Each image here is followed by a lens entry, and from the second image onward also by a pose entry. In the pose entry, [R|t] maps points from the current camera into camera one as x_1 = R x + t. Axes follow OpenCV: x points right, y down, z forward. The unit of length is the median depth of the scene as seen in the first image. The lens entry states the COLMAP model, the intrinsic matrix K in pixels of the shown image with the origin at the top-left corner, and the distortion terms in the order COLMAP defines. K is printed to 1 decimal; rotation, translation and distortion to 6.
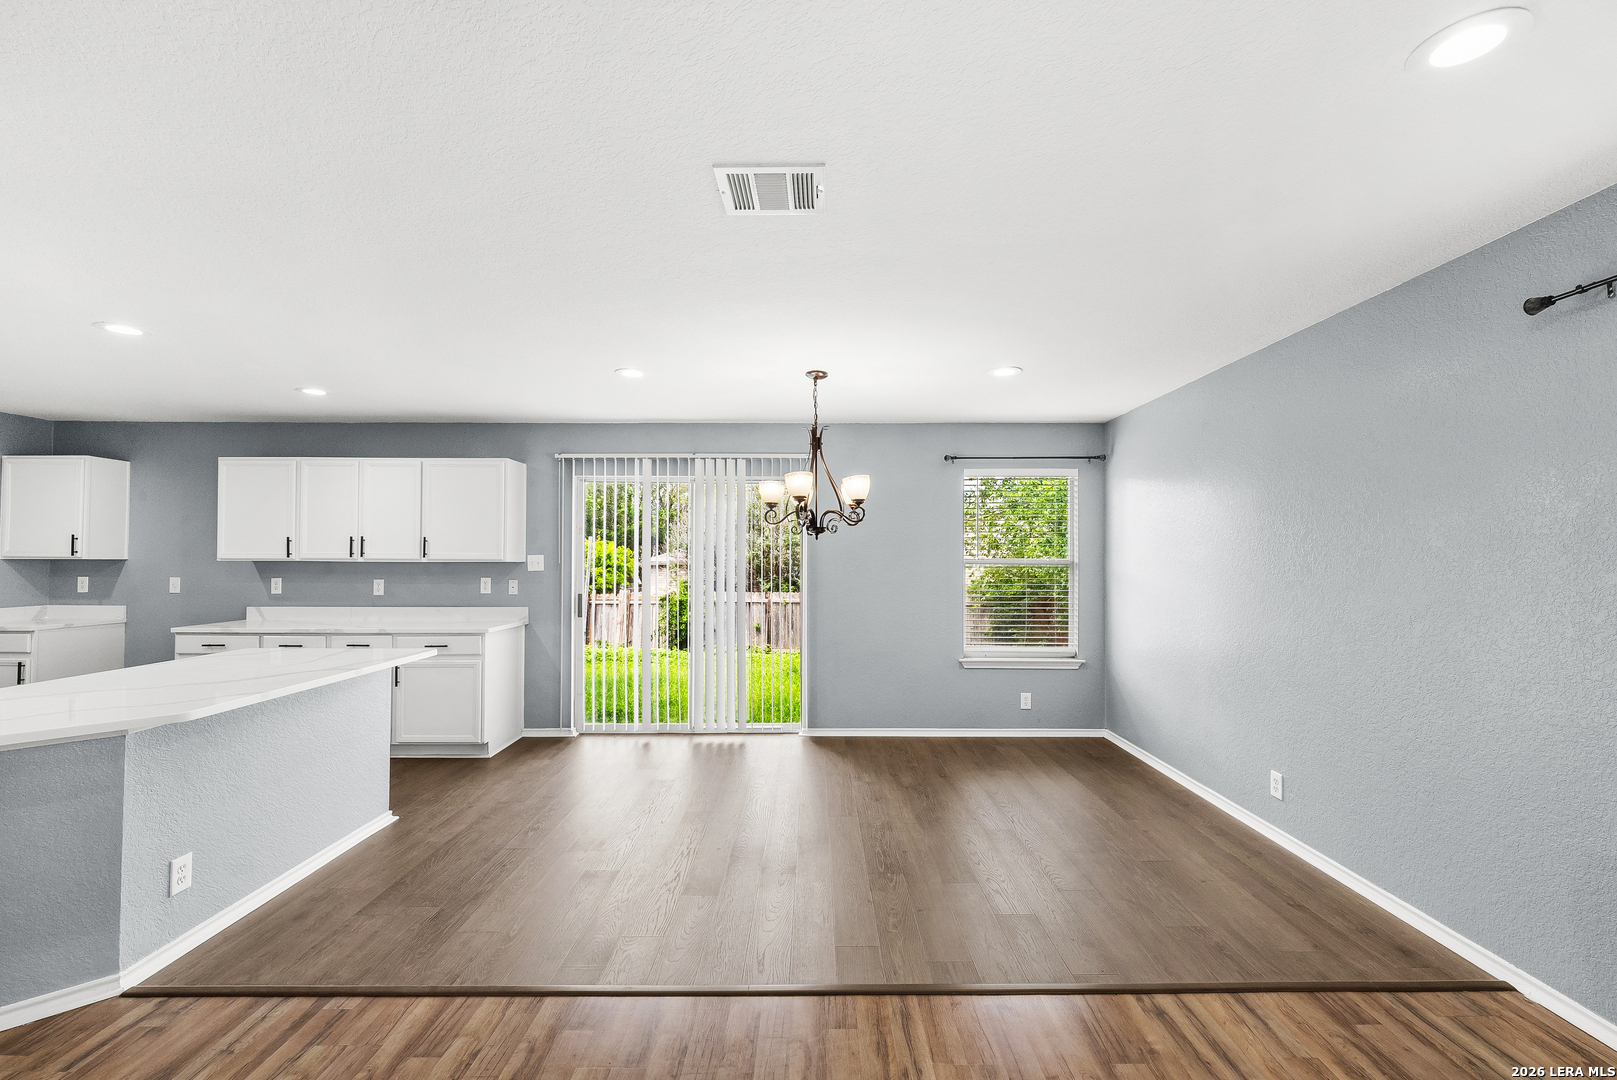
lens RADIAL K [[673.4, 0, 813.1], [0, 673.4, 542.2], [0, 0, 1]] dist [0.000282, -0.001398]
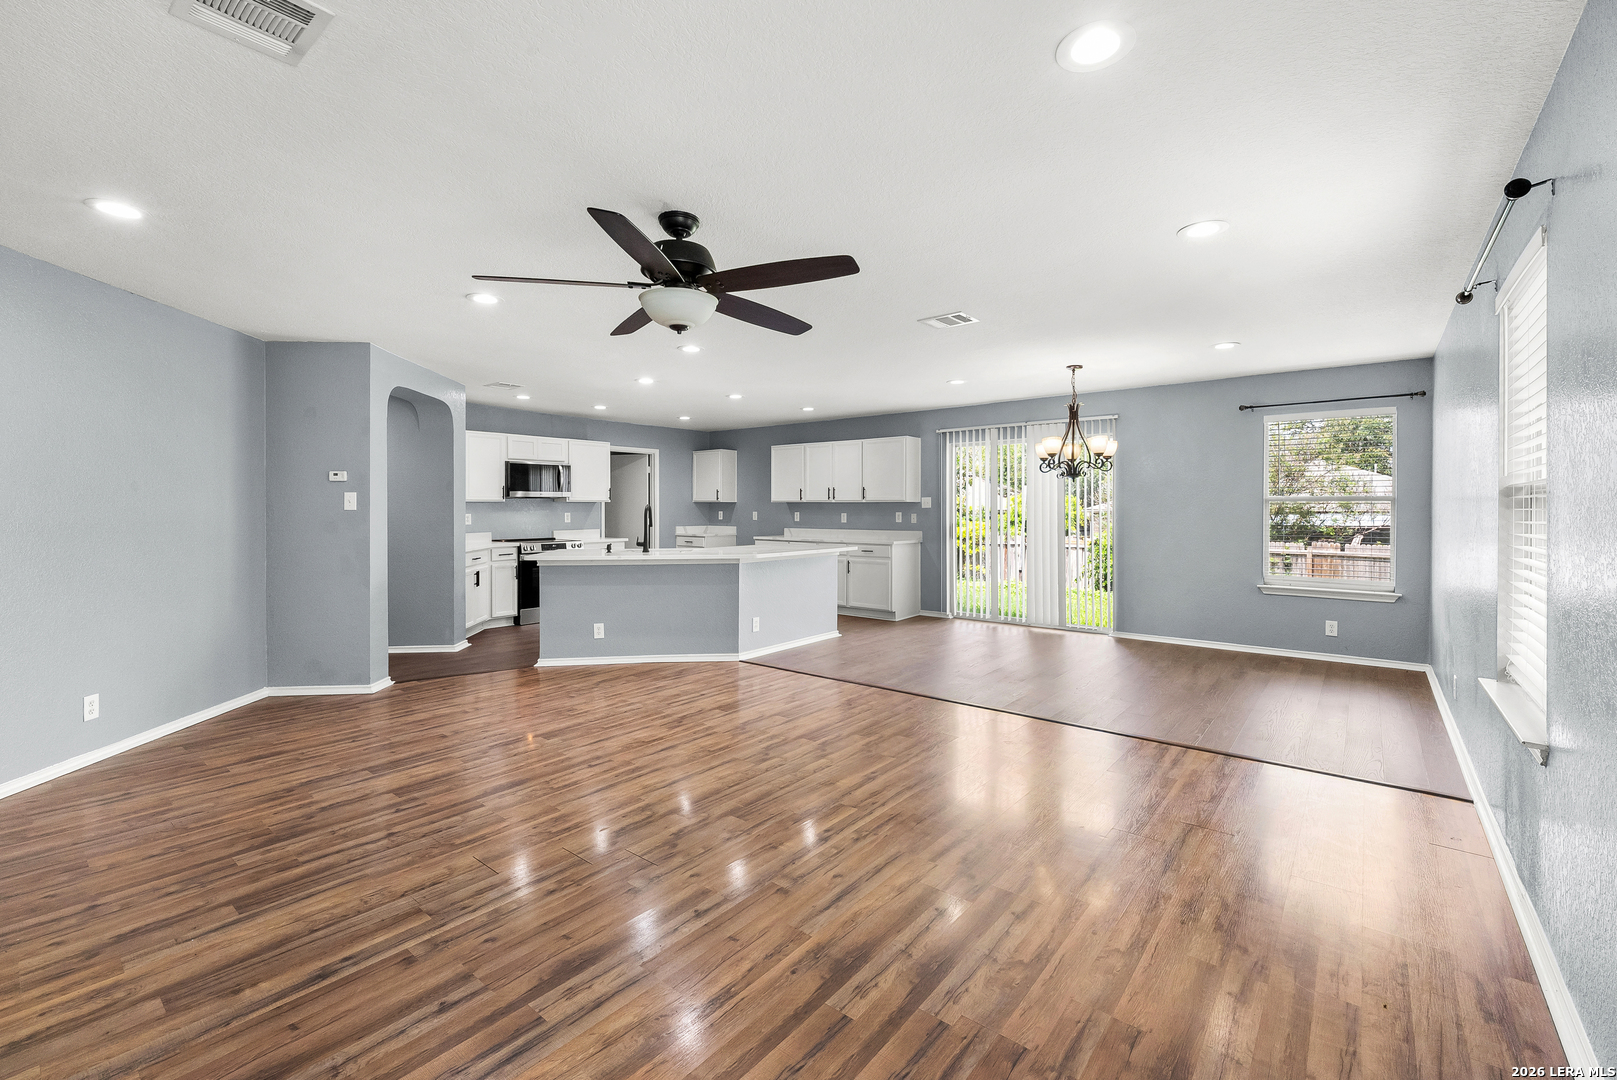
lens RADIAL K [[673.4, 0, 811.7], [0, 673.4, 528.6], [0, 0, 1]] dist [0.000282, -0.001398]
pose [[0.776085, 0.017675, -0.630380, 0.372396], [0.015326, 0.998783, 0.046873, 0.015088], [0.630442, -0.046038, 0.774870, -0.371262]]
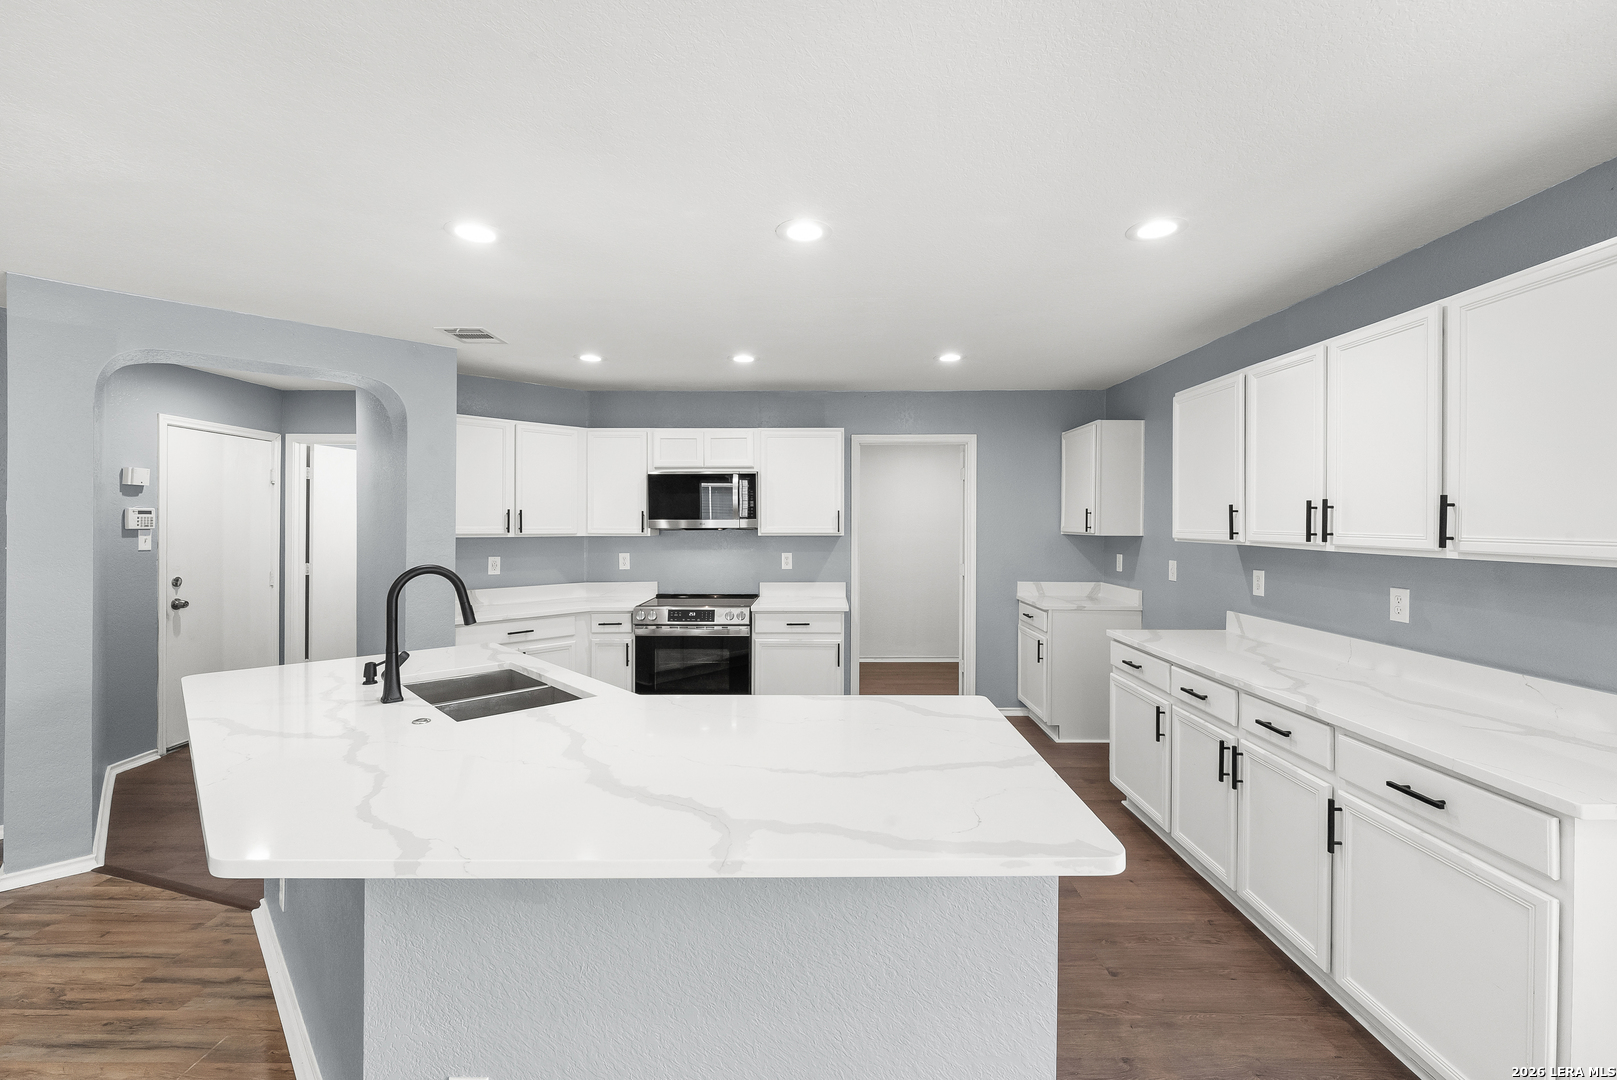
lens RADIAL K [[673.4, 0, 815.8], [0, 673.4, 526.7], [0, 0, 1]] dist [0.000282, -0.001398]
pose [[-0.002404, 0.004458, -0.999987, -0.182704], [0.018552, 0.999818, 0.004413, 0.002069], [0.999825, -0.018541, -0.002486, 0.633642]]
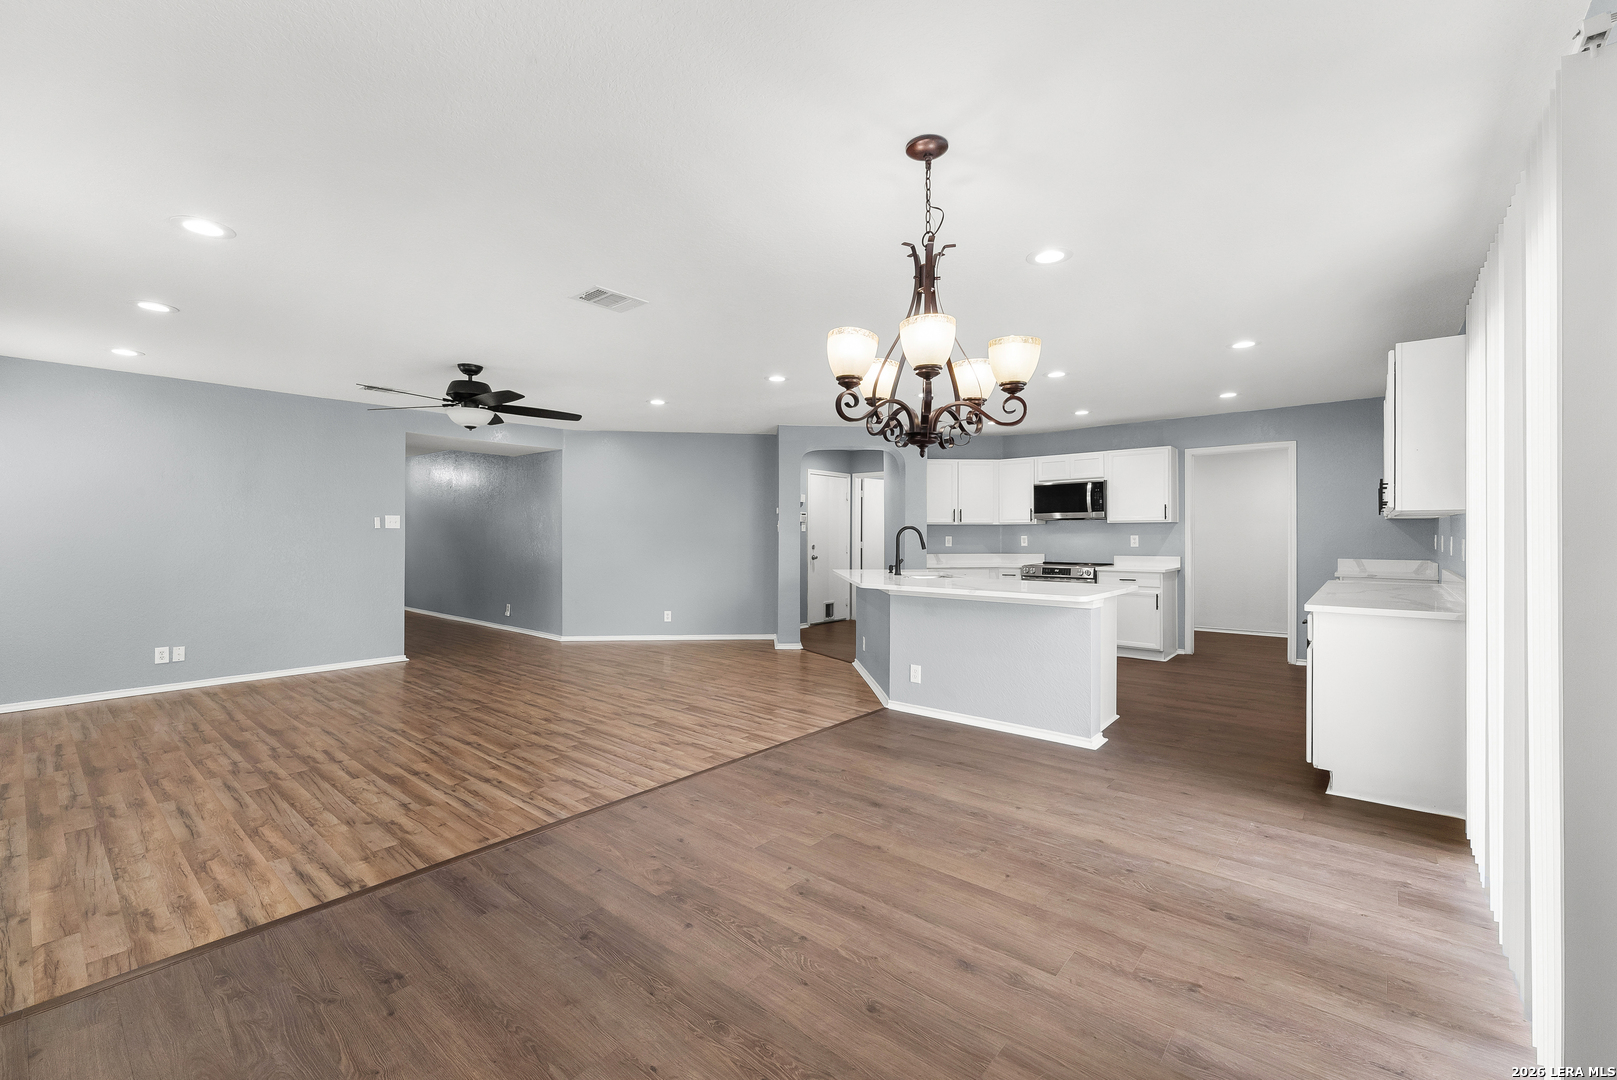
lens RADIAL K [[673.4, 0, 817.4], [0, 673.4, 533.5], [0, 0, 1]] dist [0.000282, -0.001398]
pose [[-0.636638, 0.001096, -0.771162, 0.373229], [0.017719, 0.999756, -0.013207, 0.049714], [0.770960, -0.022072, -0.636502, 0.994177]]
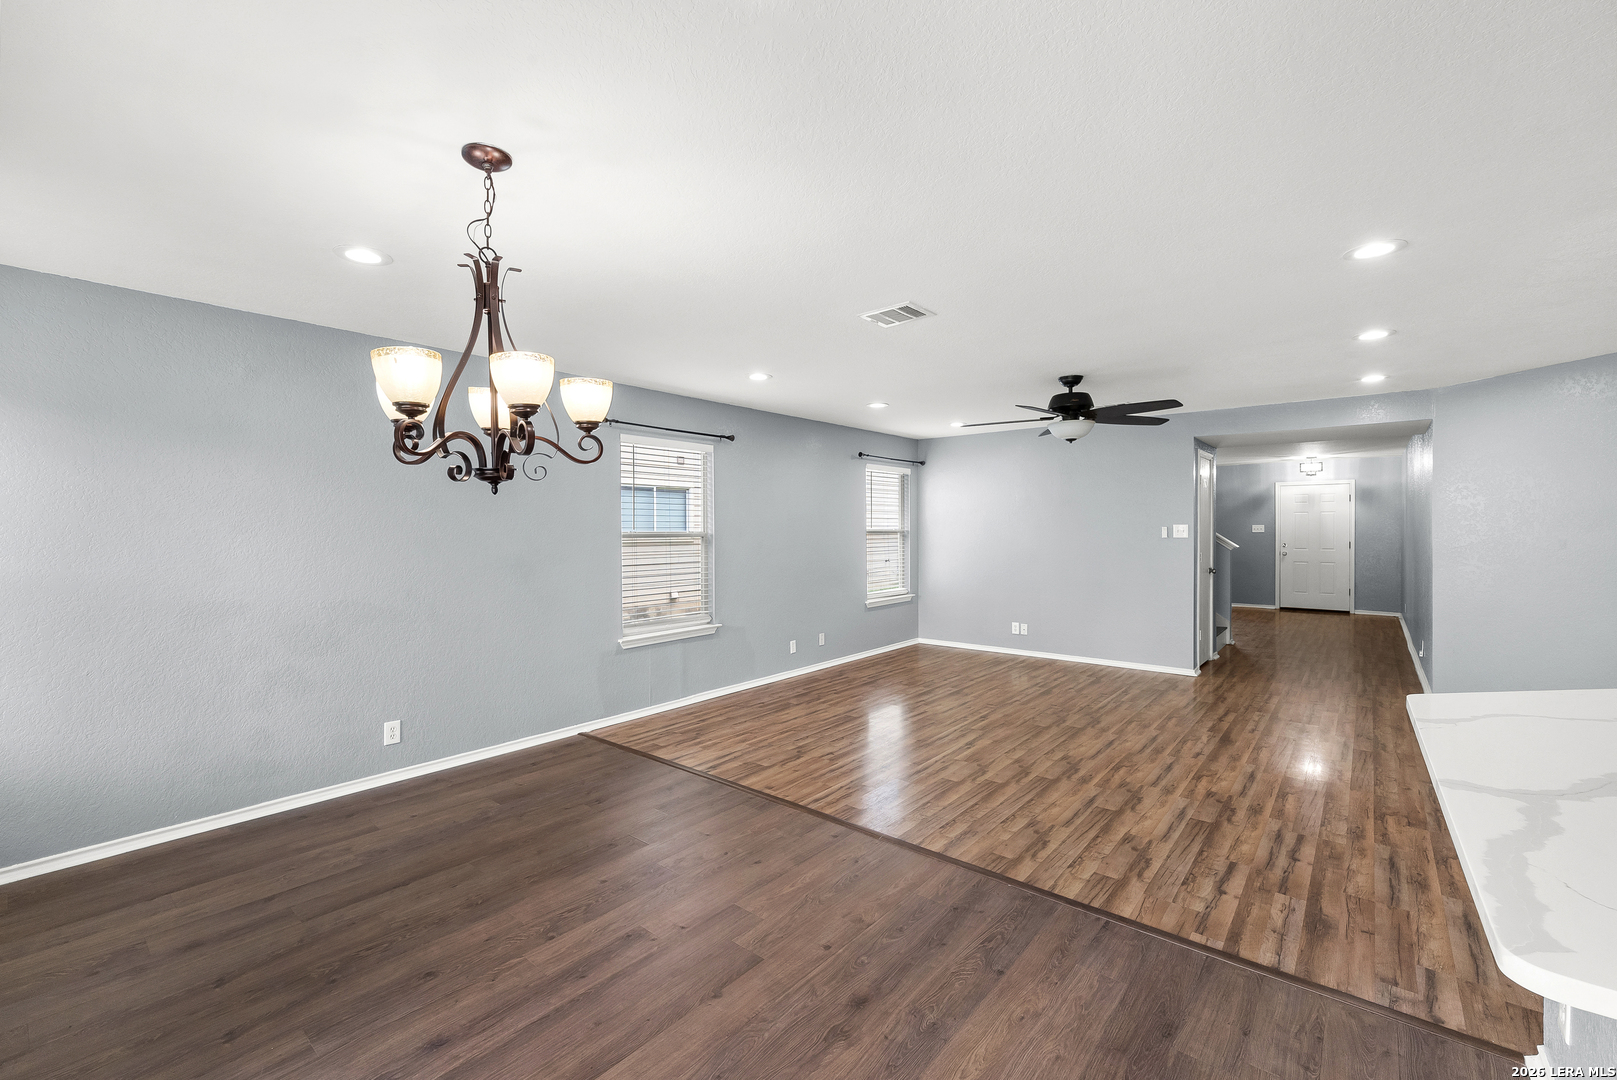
lens RADIAL K [[673.4, 0, 810.7], [0, 673.4, 531.9], [0, 0, 1]] dist [0.000282, -0.001398]
pose [[-0.769584, 0.002303, 0.638541, -0.385333], [-0.009434, 0.999843, -0.014975, 0.022907], [-0.638475, -0.017549, -0.769442, 0.960881]]
